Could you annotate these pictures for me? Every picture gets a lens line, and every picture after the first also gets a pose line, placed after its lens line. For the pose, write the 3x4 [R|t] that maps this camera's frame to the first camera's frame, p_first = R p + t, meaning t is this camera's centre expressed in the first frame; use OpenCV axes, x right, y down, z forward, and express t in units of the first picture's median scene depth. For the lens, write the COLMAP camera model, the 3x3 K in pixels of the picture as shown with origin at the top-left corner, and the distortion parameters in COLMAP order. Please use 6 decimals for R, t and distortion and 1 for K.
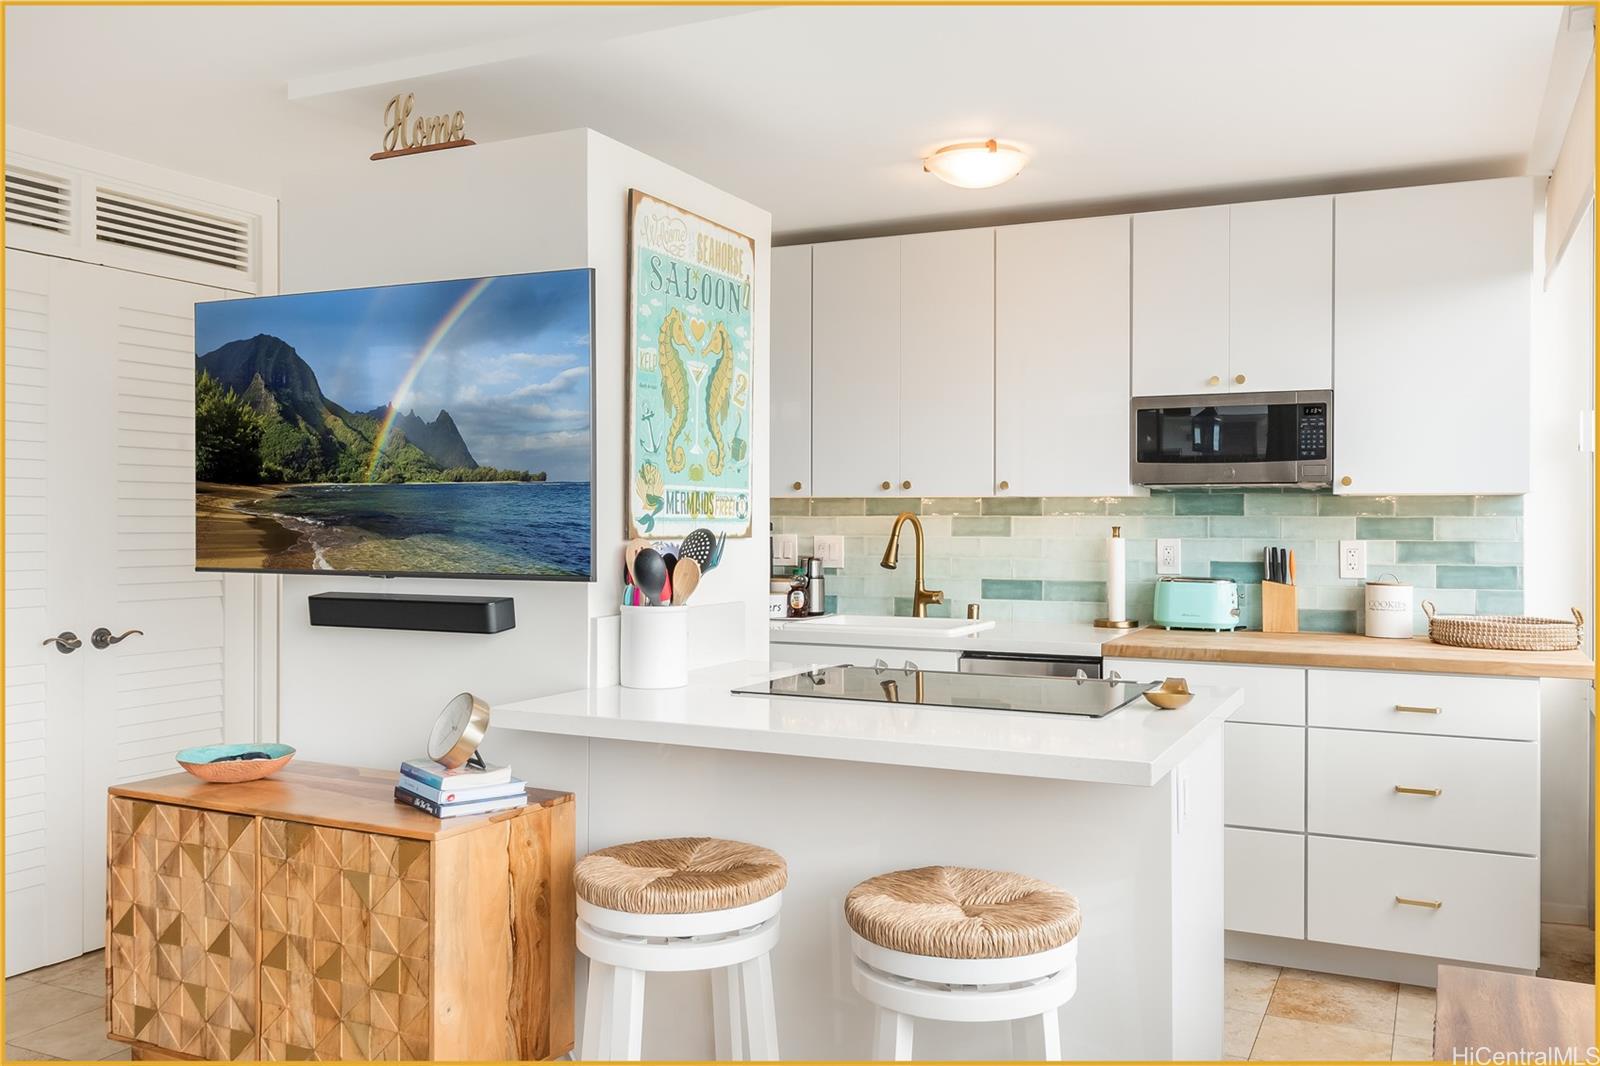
lens RADIAL K [[1373.3, 0, 748.0], [0, 1373.3, 532.8], [0, 0, 1]] dist [-0.009546, 0.011107]
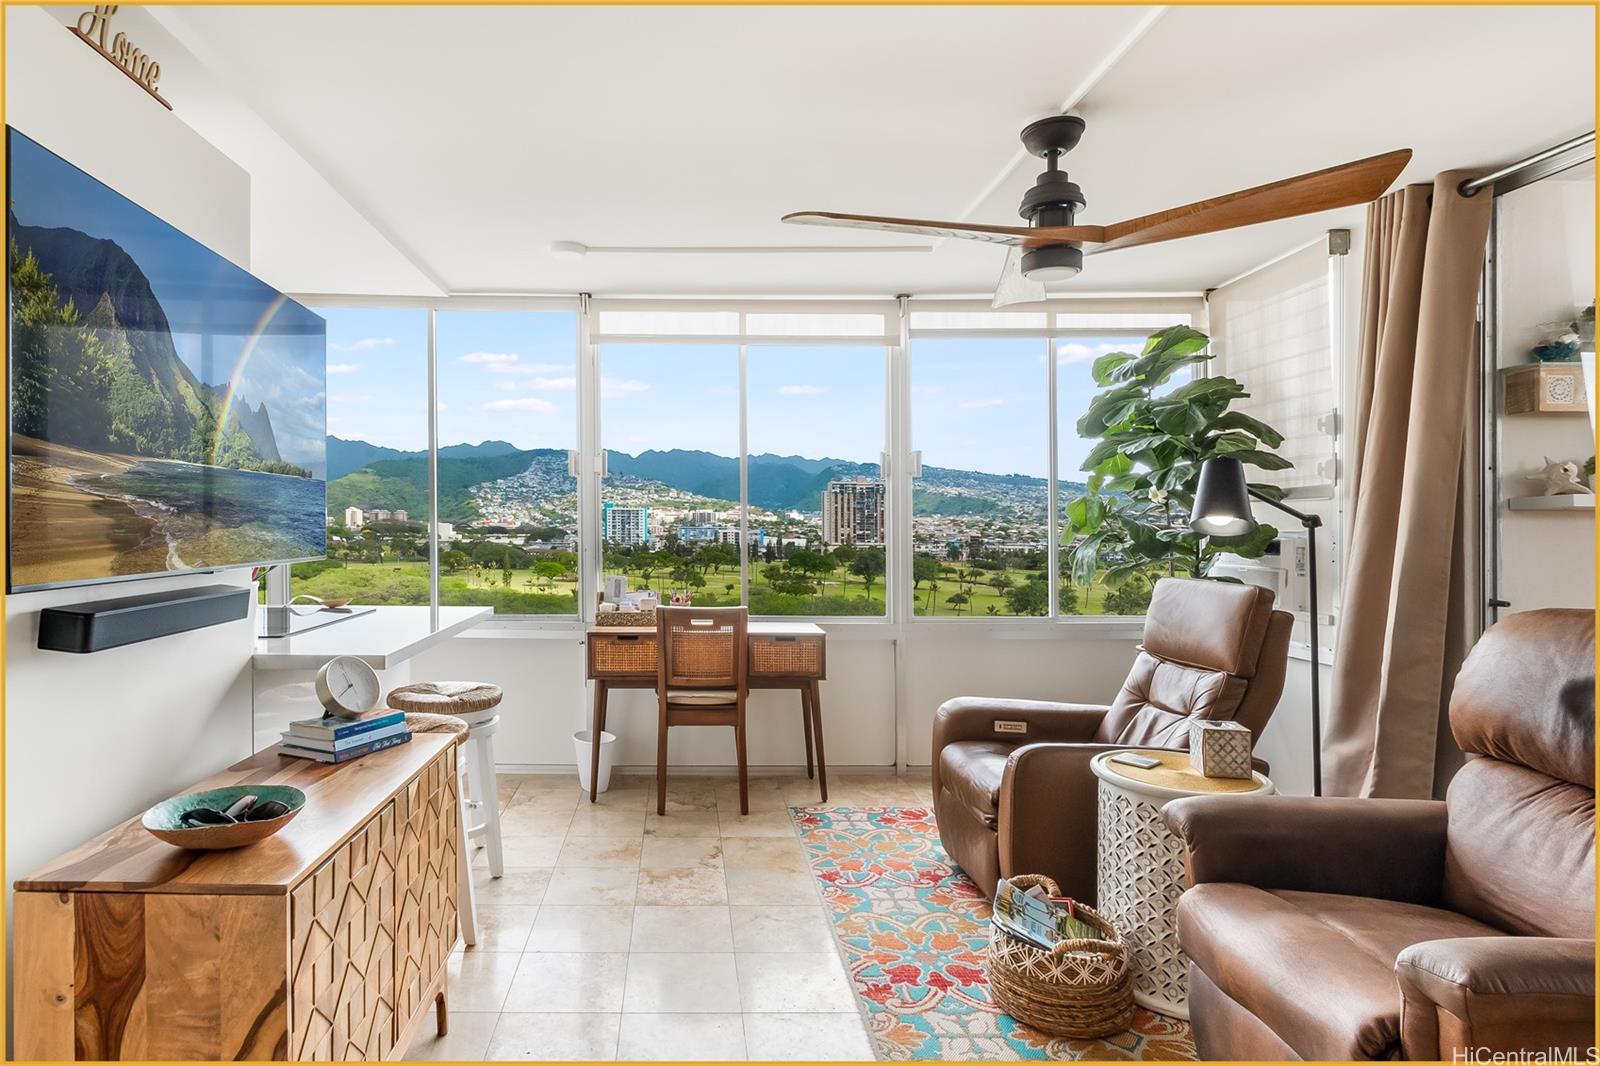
lens RADIAL K [[858.1, 0, 711.5], [0, 858.1, 535.5], [0, 0, 1]] dist [-0.013851, 0.000439]
pose [[-0.462945, -0.016618, 0.886231, -0.895340], [-0.001815, 0.999840, 0.017800, -0.001187], [-0.886385, 0.006632, -0.462901, 0.939772]]
